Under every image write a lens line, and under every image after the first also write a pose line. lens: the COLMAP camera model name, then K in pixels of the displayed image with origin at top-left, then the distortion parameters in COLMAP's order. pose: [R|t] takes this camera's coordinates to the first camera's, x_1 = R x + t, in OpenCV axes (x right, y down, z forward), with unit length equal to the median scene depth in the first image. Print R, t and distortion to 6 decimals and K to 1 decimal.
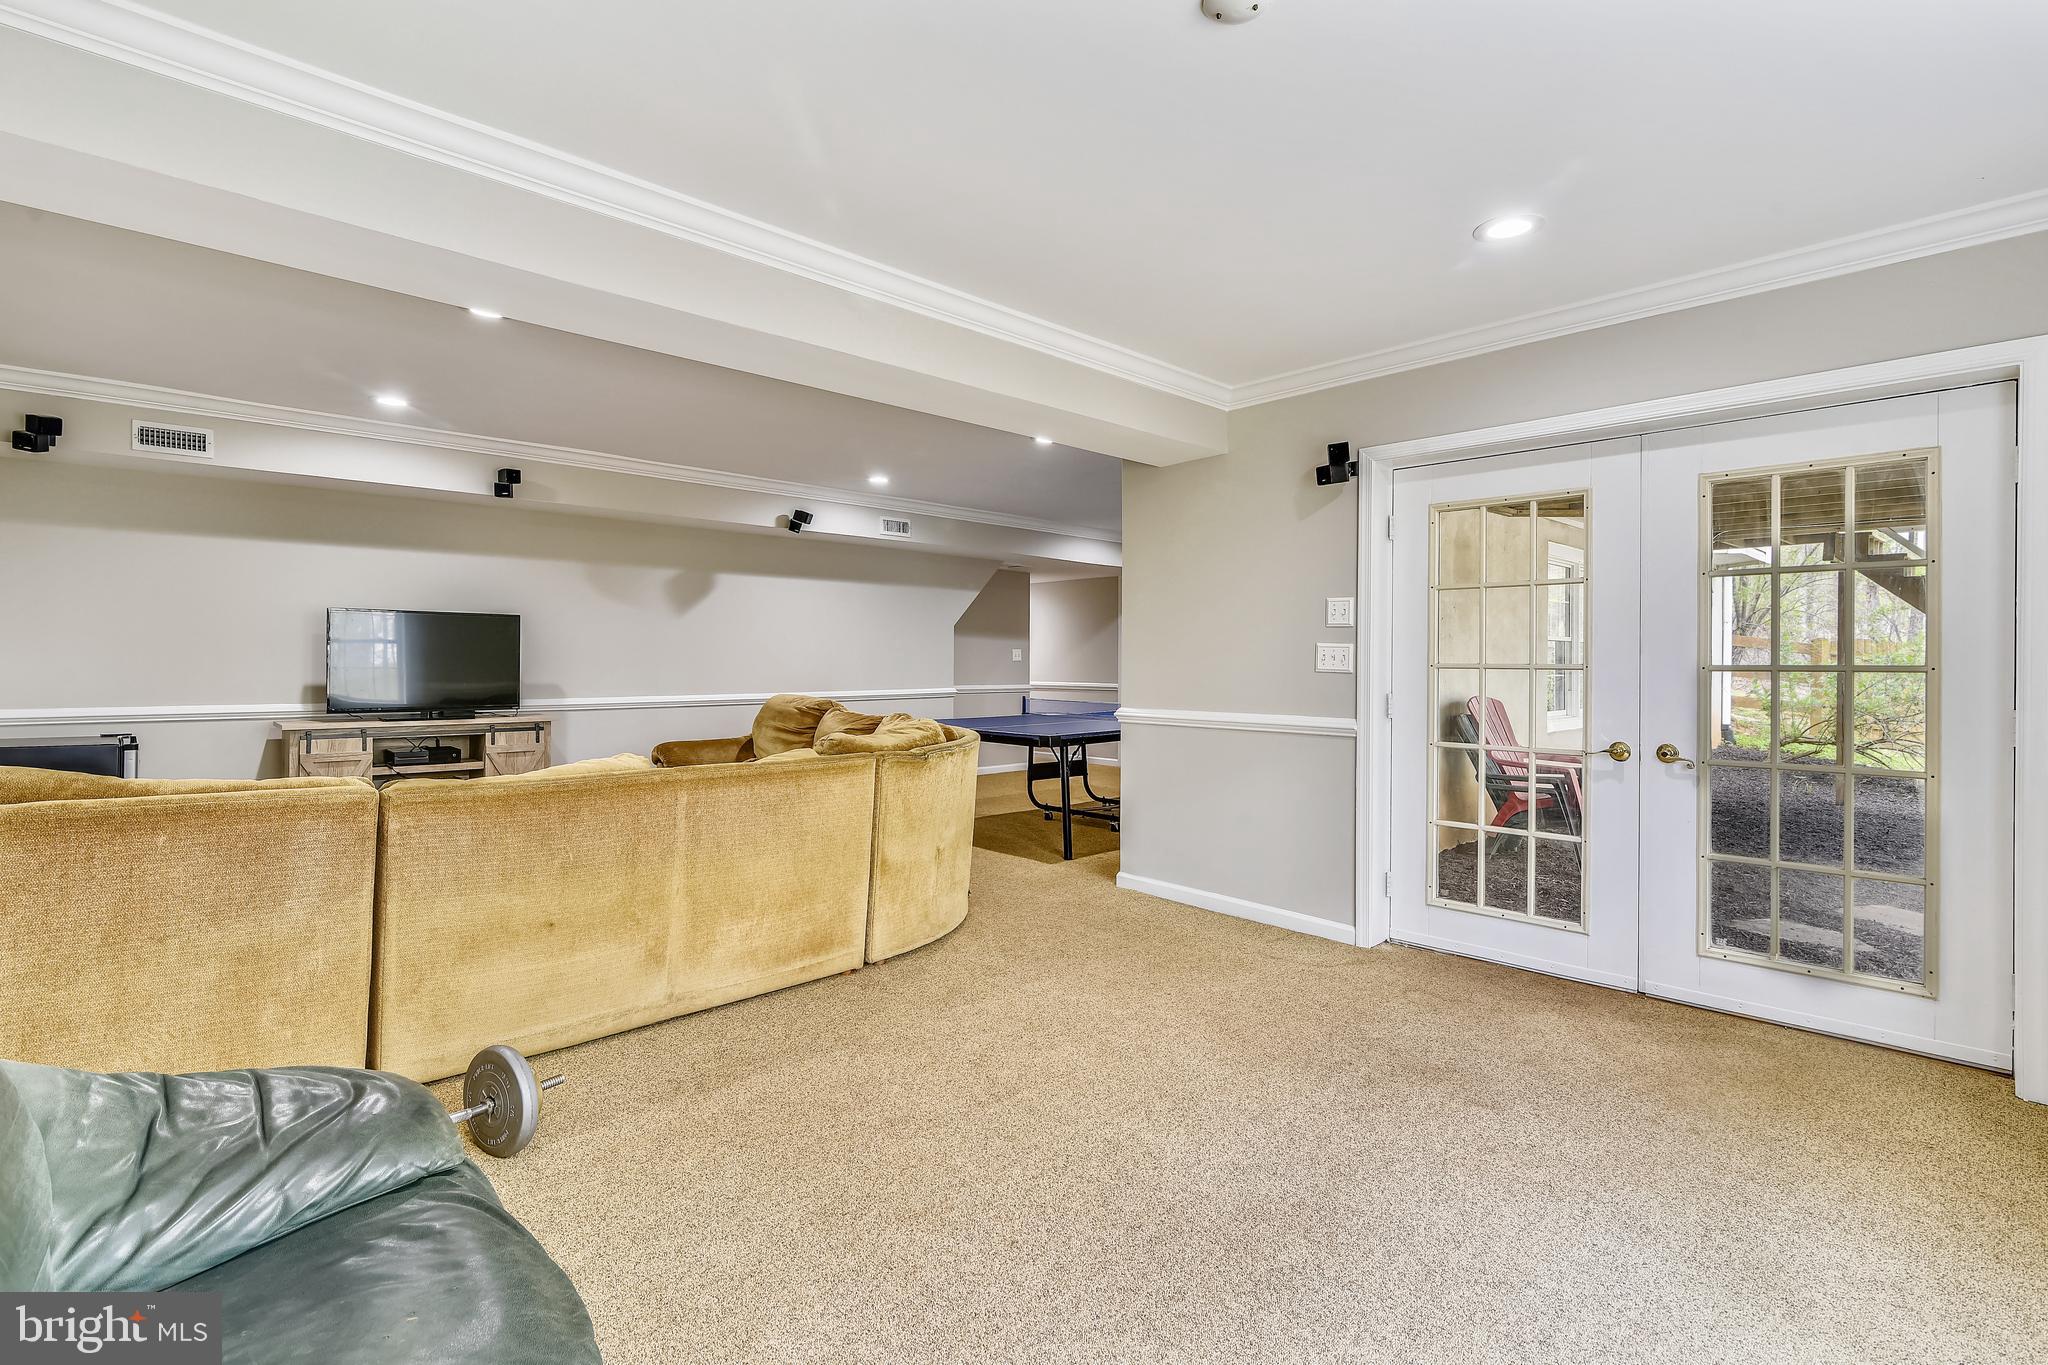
lens RADIAL K [[952.1, 0, 1021.3], [0, 952.1, 670.2], [0, 0, 1]] dist [0.003539, -0.000870]
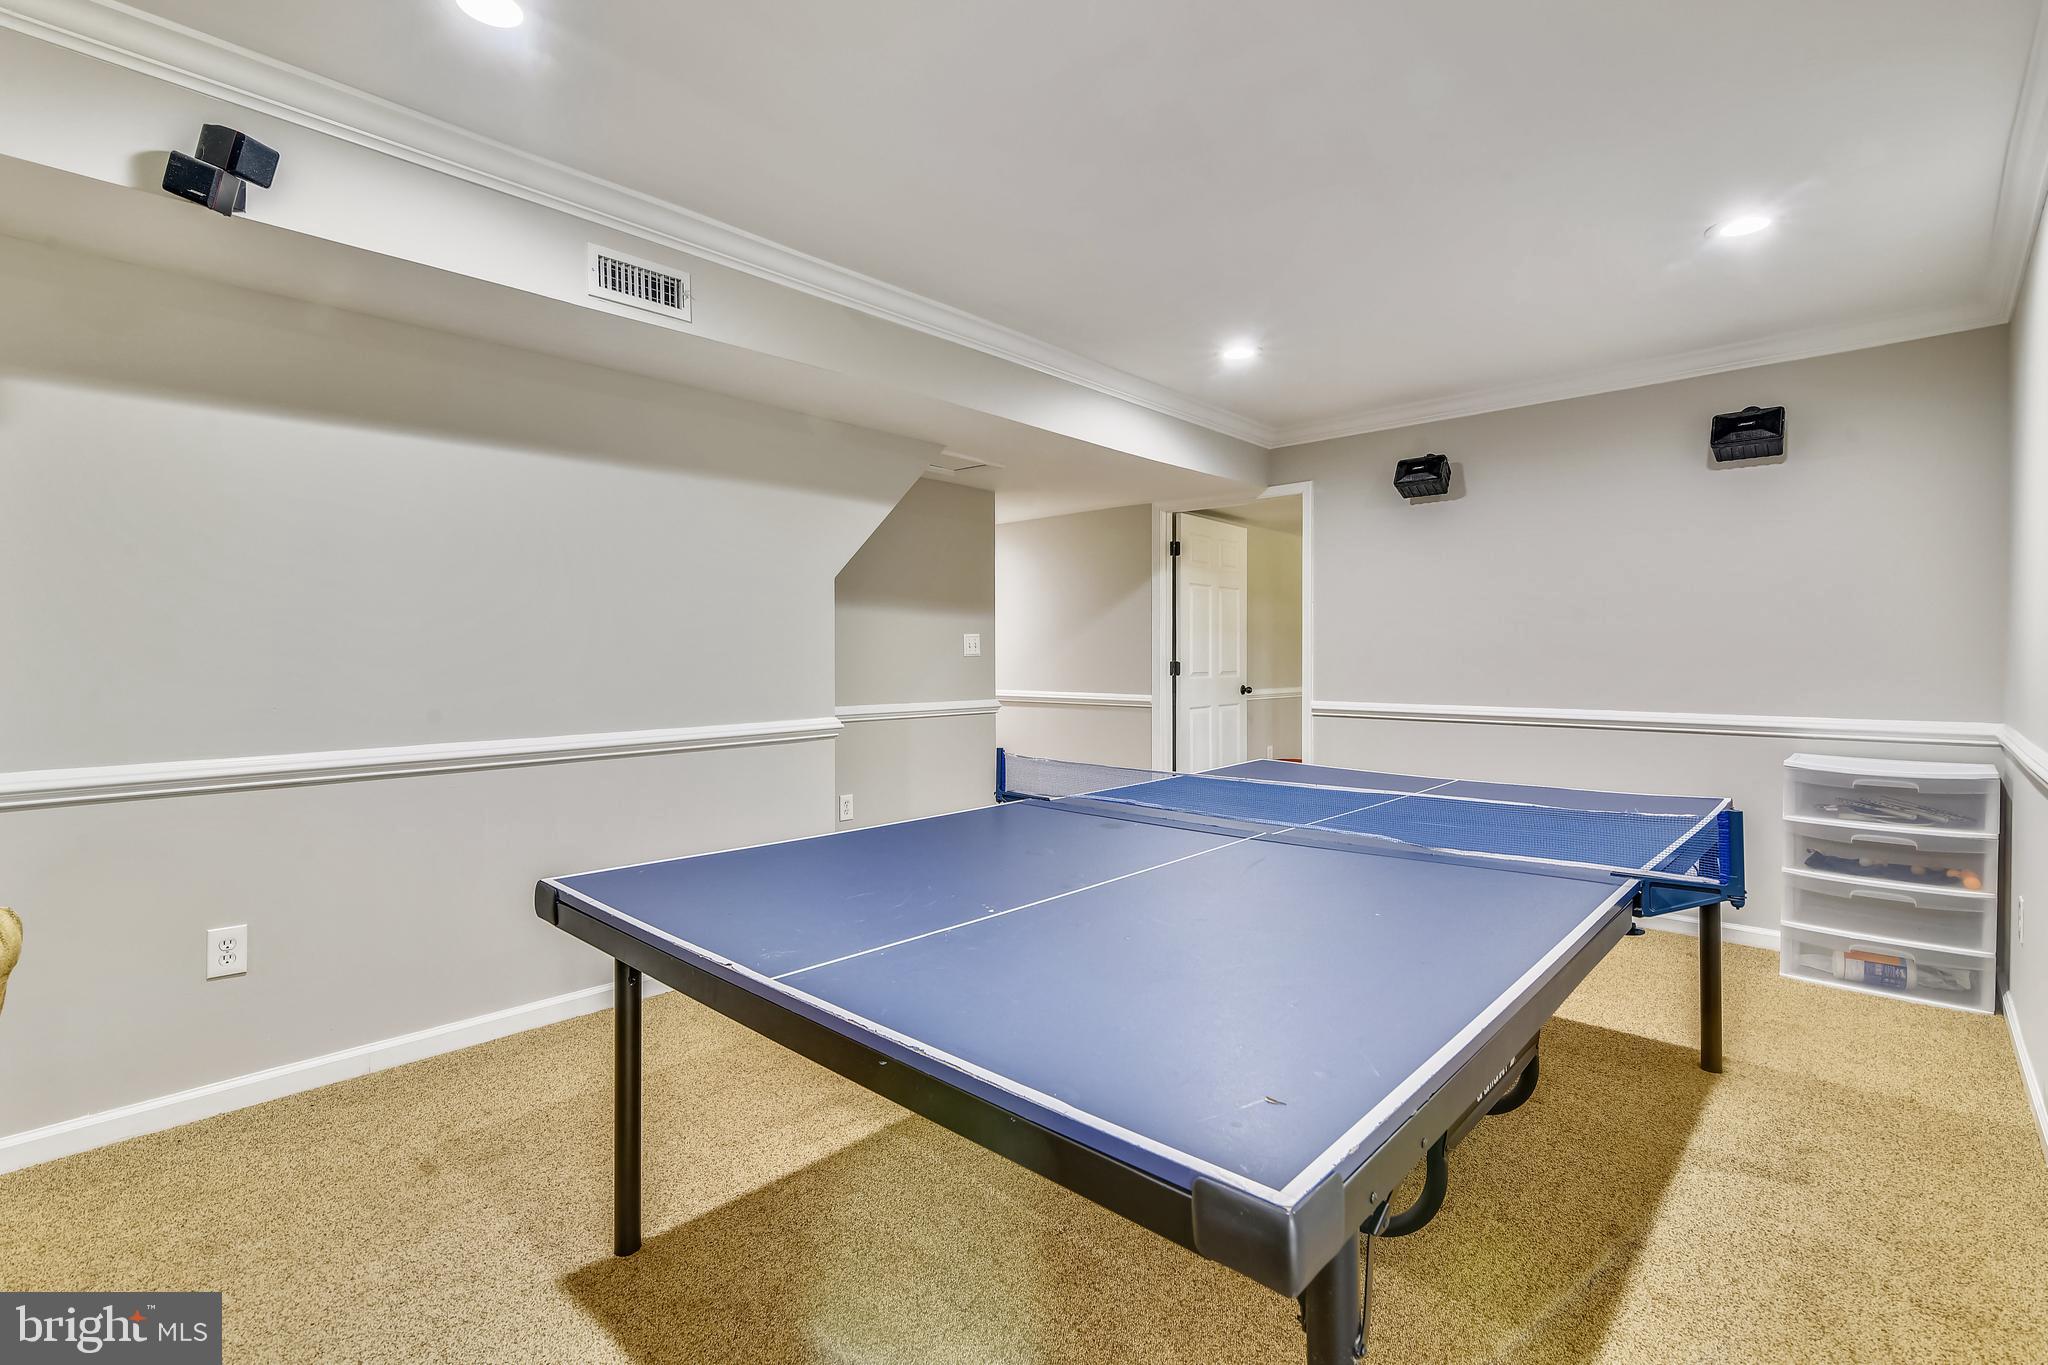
lens RADIAL K [[952.1, 0, 1027.9], [0, 952.1, 670.7], [0, 0, 1]] dist [0.003539, -0.000870]
pose [[0.997982, -0.006512, 0.063168, -0.008992], [0.006096, 0.999958, 0.006779, -0.005684], [-0.063210, -0.006381, 0.997980, 0.590945]]
